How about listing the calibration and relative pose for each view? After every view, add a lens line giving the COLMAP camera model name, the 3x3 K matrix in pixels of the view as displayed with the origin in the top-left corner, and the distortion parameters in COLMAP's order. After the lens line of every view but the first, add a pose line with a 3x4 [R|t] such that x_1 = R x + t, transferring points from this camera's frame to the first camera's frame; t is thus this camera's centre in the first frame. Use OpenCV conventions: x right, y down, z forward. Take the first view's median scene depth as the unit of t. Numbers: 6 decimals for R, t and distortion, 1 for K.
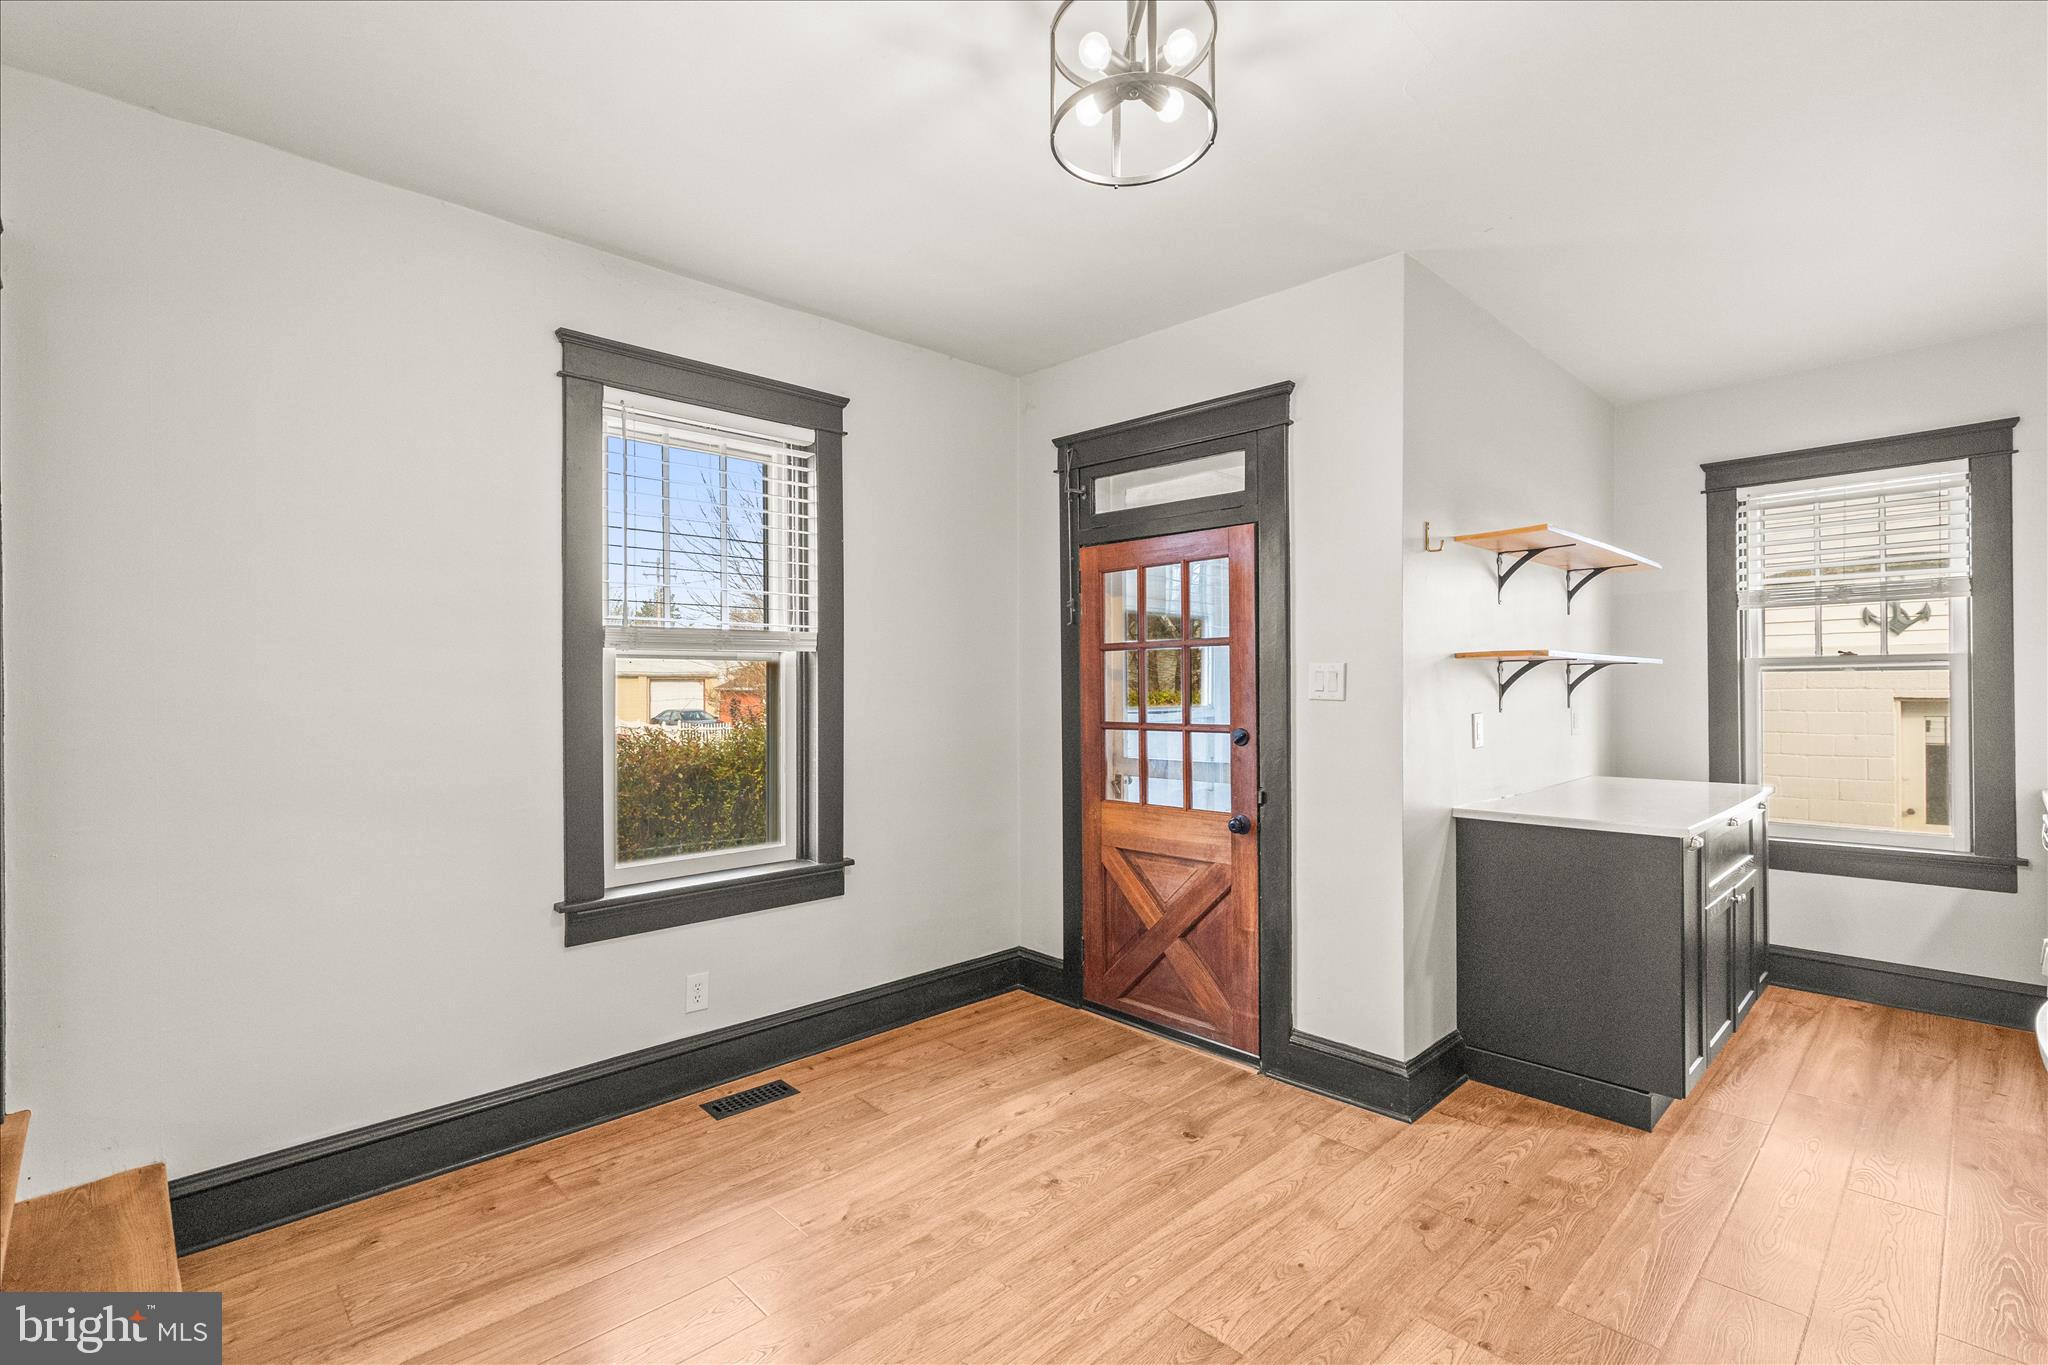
lens RADIAL K [[926.6, 0, 1020.8], [0, 926.6, 692.1], [0, 0, 1]] dist [0.000812, 0.000171]
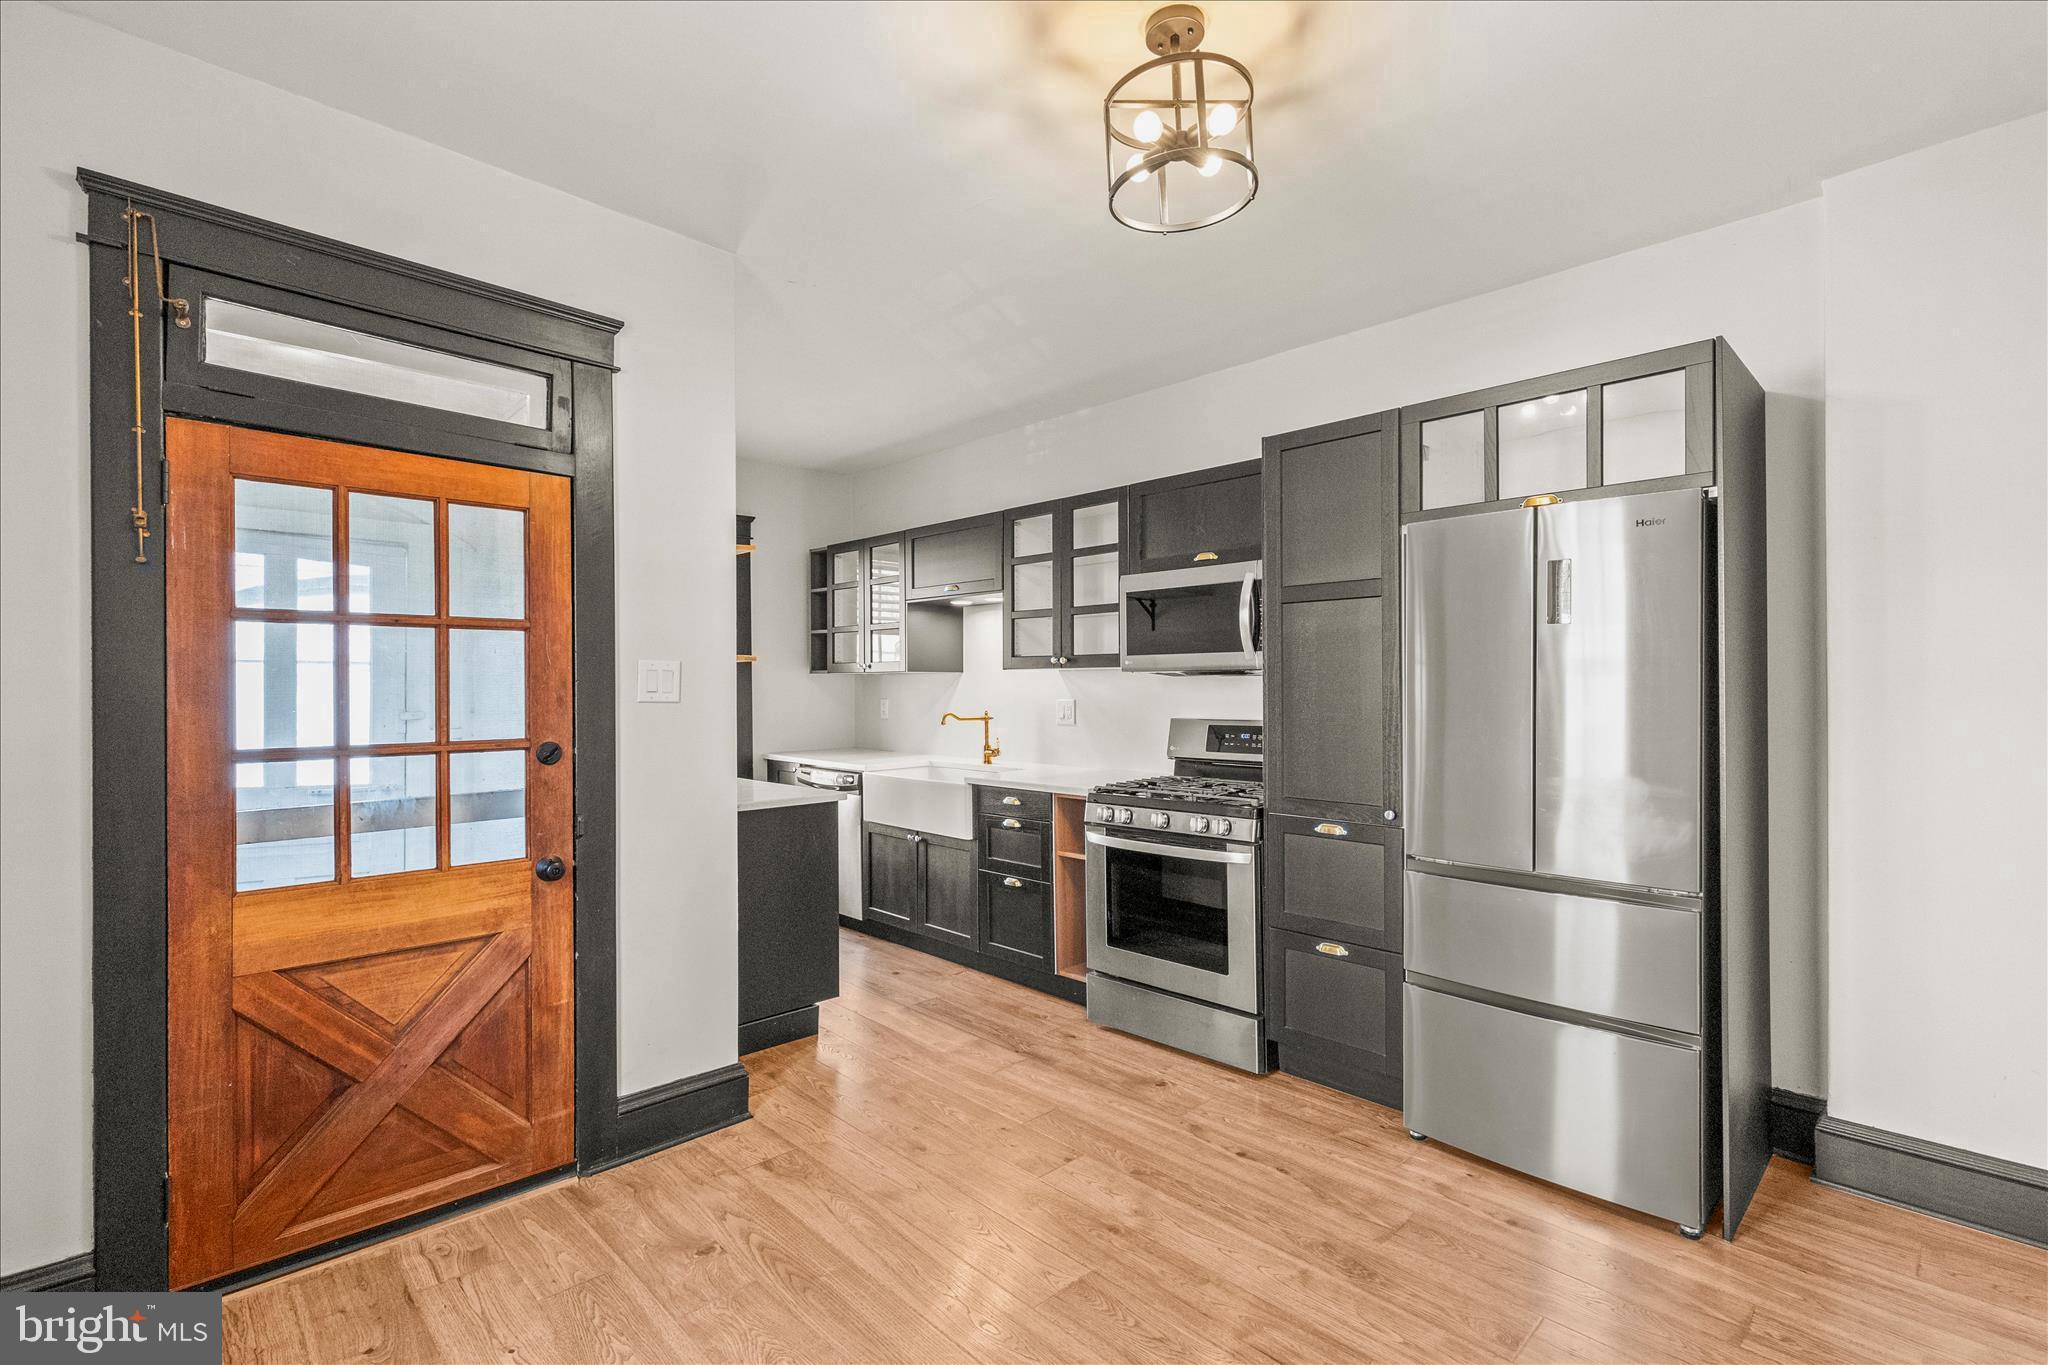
lens RADIAL K [[926.6, 0, 1012.6], [0, 926.6, 674.2], [0, 0, 1]] dist [0.000812, 0.000171]
pose [[0.002513, 0.014924, 0.999885, -0.513358], [0.000865, 0.999888, -0.014926, -0.004499], [-0.999996, 0.000903, 0.002500, 0.606028]]
